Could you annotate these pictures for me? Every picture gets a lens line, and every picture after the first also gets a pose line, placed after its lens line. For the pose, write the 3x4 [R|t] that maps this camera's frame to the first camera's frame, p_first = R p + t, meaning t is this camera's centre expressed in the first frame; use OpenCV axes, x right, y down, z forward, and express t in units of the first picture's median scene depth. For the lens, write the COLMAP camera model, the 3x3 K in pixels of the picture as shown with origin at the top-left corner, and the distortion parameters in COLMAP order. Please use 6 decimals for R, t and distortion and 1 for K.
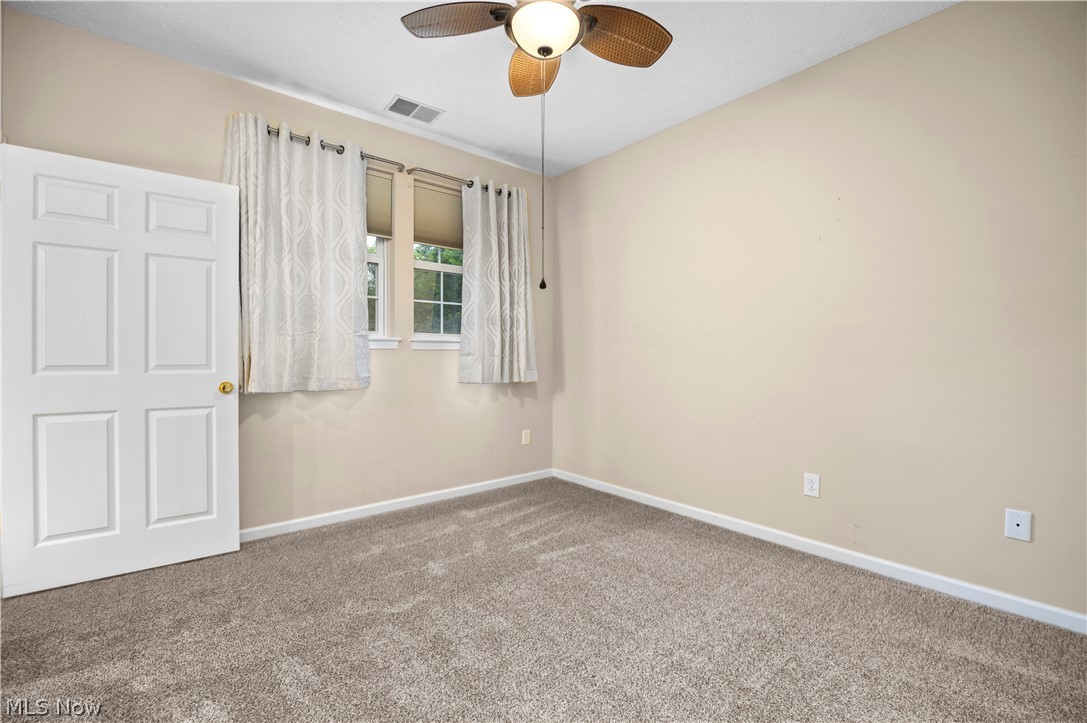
lens RADIAL K [[472.5, 0, 543.5], [0, 472.5, 361.5], [0, 0, 1]] dist [-0.013475, -0.000101]
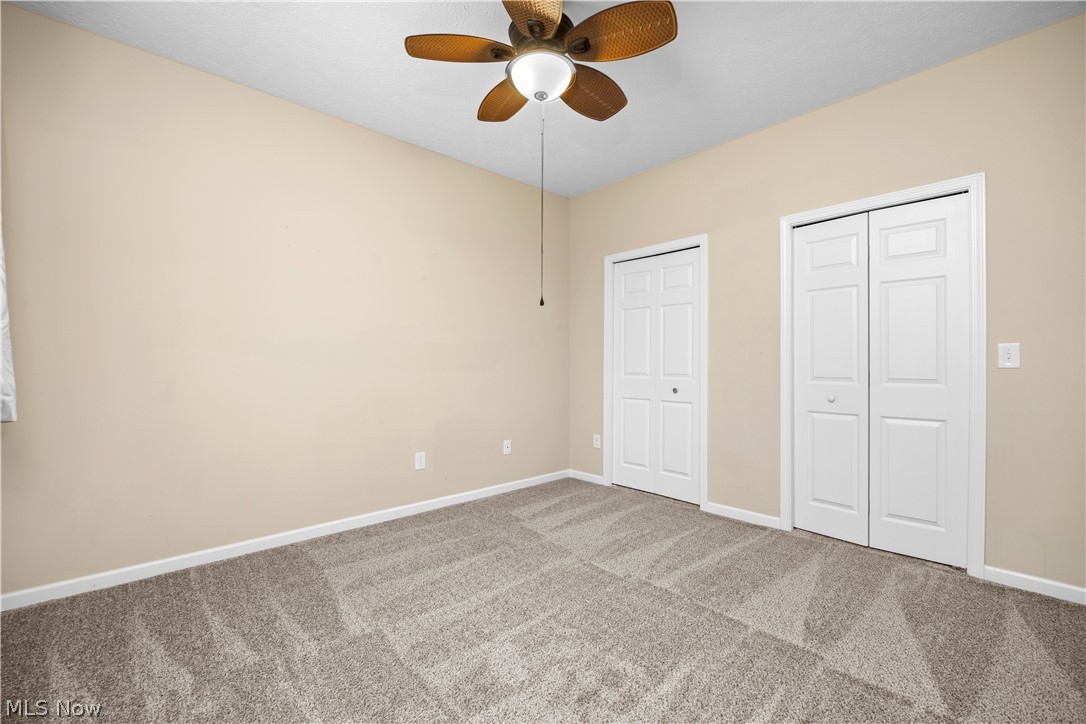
lens RADIAL K [[445.8, 0, 545.0], [0, 445.8, 364.2], [0, 0, 1]] dist [-0.011382, 0.000184]
pose [[-0.051175, 0.001178, 0.998689, -0.644945], [0.011265, 0.999936, -0.000602, -0.008045], [-0.998626, 0.011220, -0.051185, 0.637843]]
